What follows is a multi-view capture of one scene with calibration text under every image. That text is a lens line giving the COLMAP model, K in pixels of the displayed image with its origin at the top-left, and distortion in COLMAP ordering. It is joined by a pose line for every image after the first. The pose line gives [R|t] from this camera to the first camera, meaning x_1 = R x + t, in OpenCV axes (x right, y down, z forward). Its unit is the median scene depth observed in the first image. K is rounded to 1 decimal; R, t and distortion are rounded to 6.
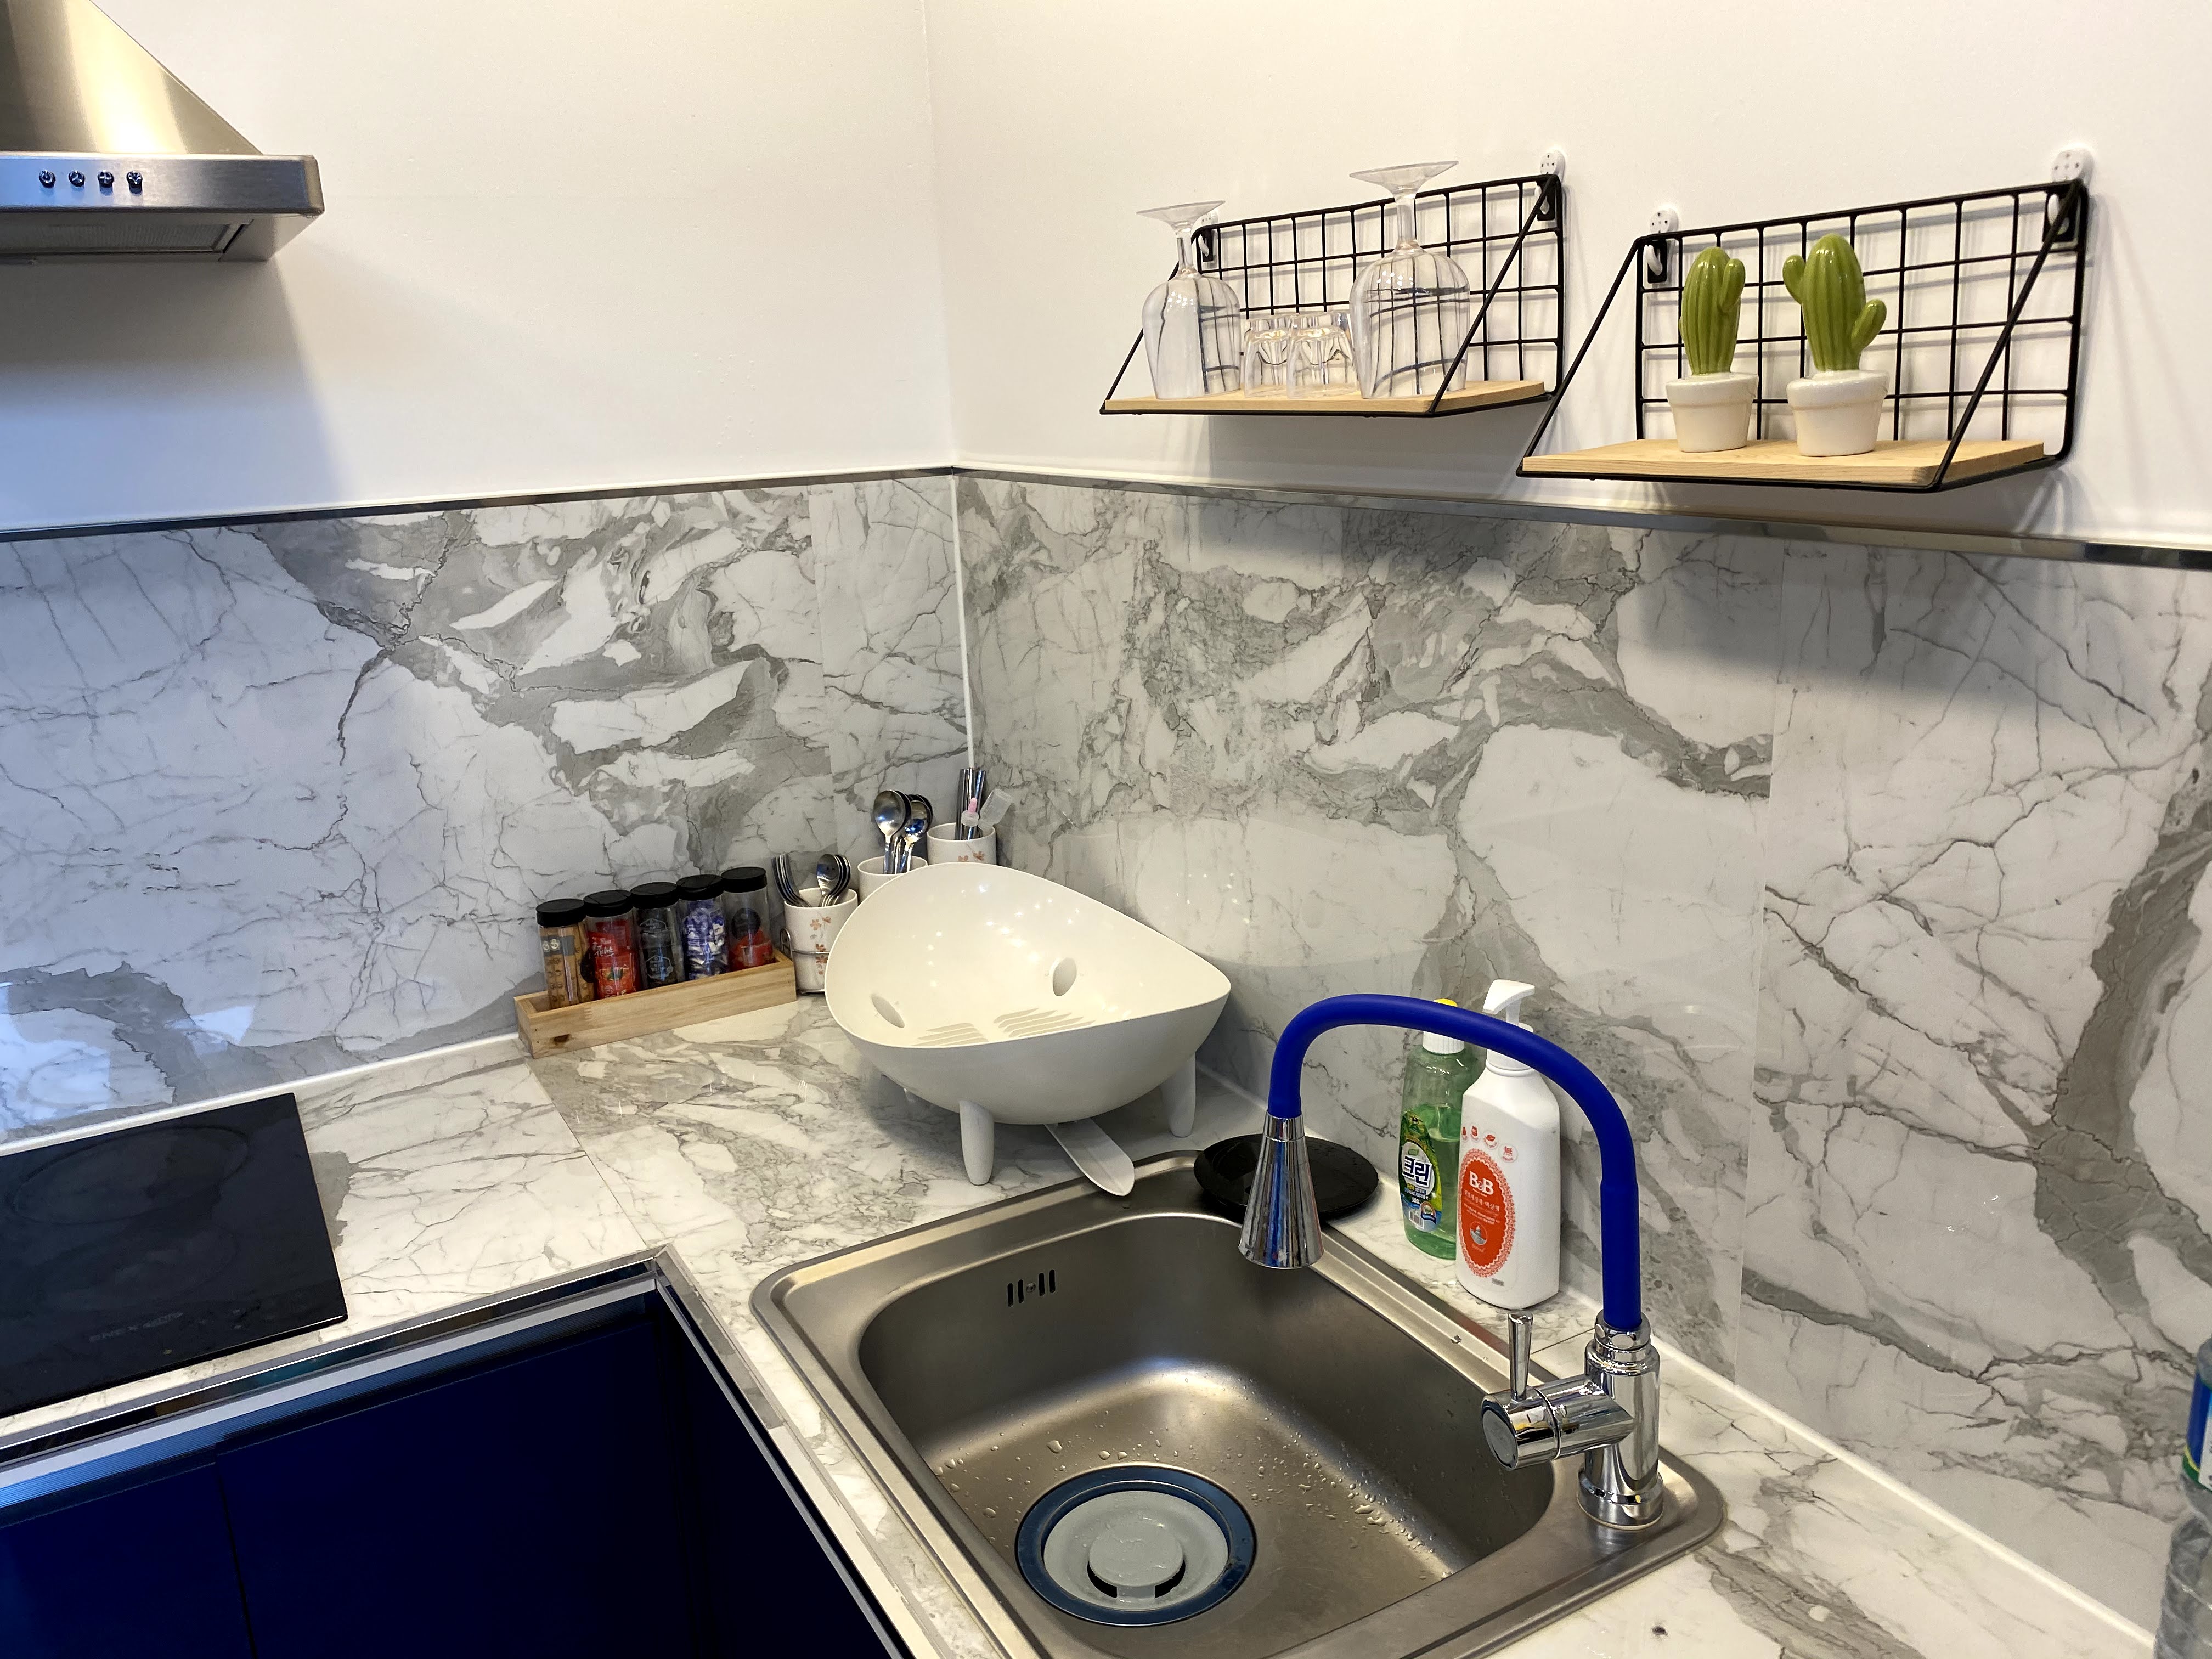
lens RADIAL K [[1683.1, 0, 1067.0], [0, 1683.1, 818.0], [0, 0, 1]] dist [0.119600, -0.218120]
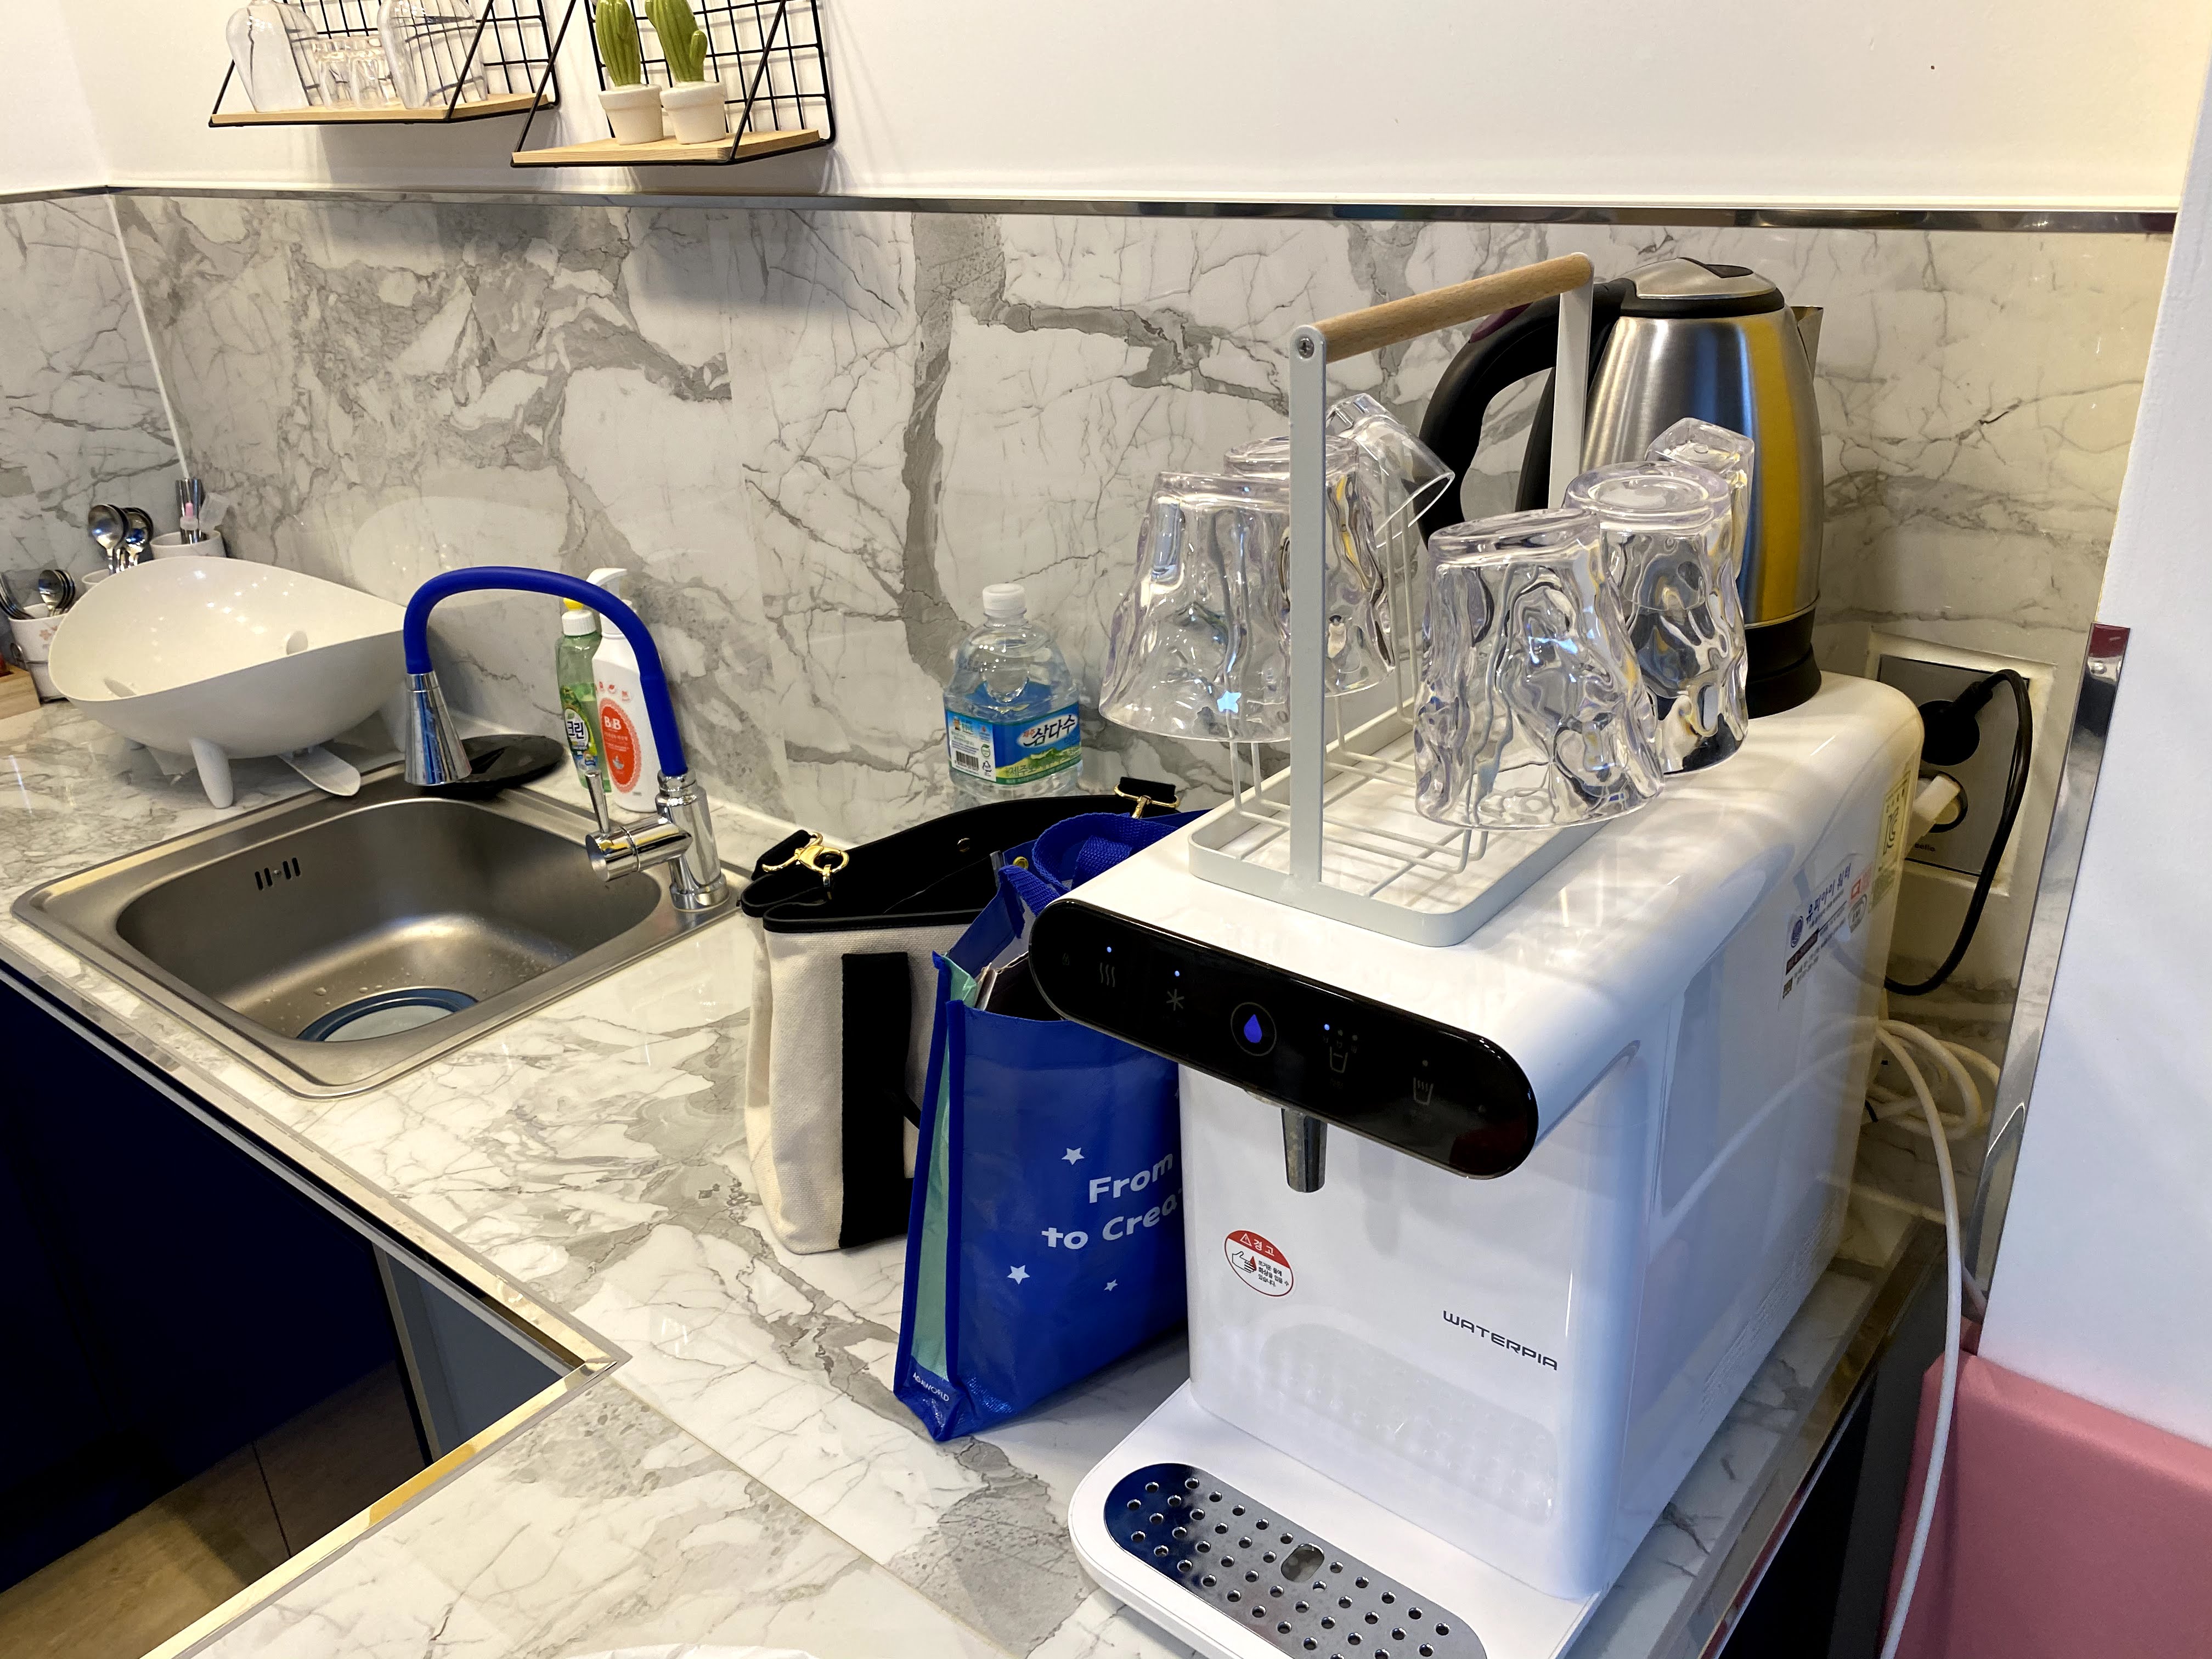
lens RADIAL K [[1714.1, 0, 1100.9], [0, 1714.1, 828.1], [0, 0, 1]] dist [0.005409, -0.004448]
pose [[0.928169, -0.158467, 0.336735, 0.115464], [0.106029, 0.979915, 0.168891, 0.094446], [-0.356735, -0.121055, 0.926329, -0.349247]]
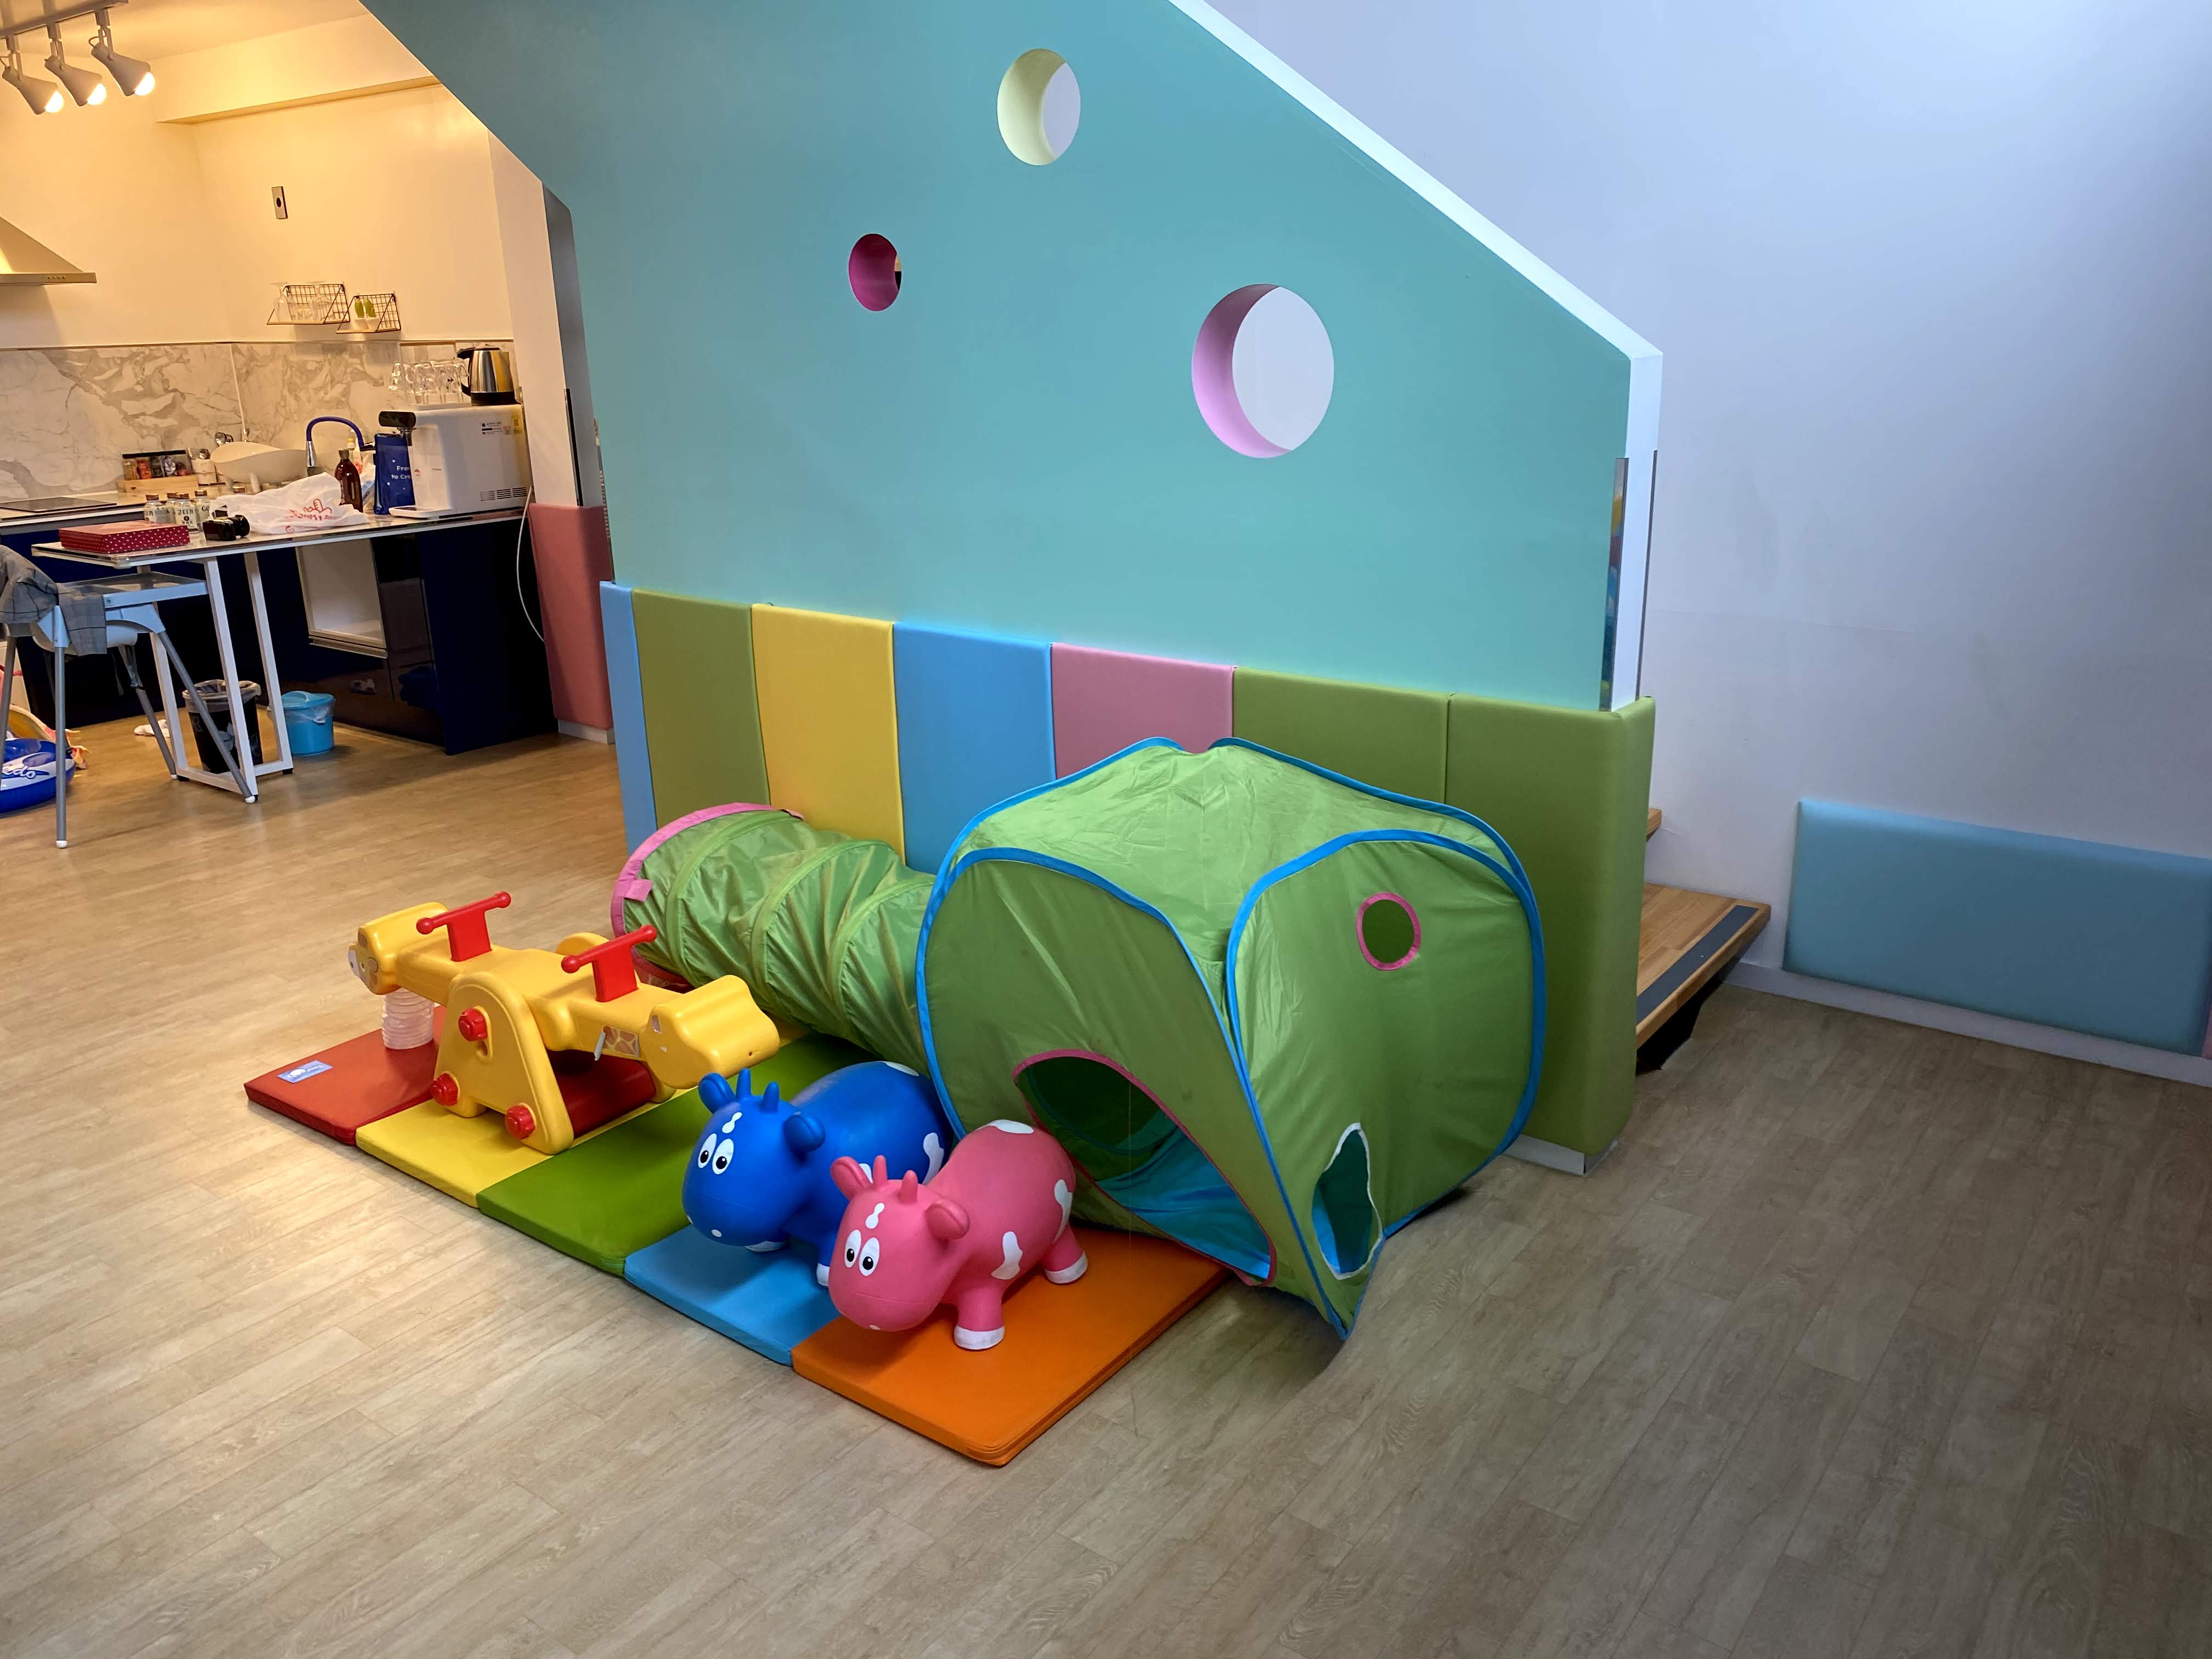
lens RADIAL K [[1714.1, 0, 1100.9], [0, 1714.1, 828.1], [0, 0, 1]] dist [0.005409, -0.004448]
pose [[0.914318, -0.098533, 0.392829, 0.129176], [0.087538, 0.995105, 0.045855, 1.150690], [-0.395424, -0.007539, 0.918468, -4.356839]]
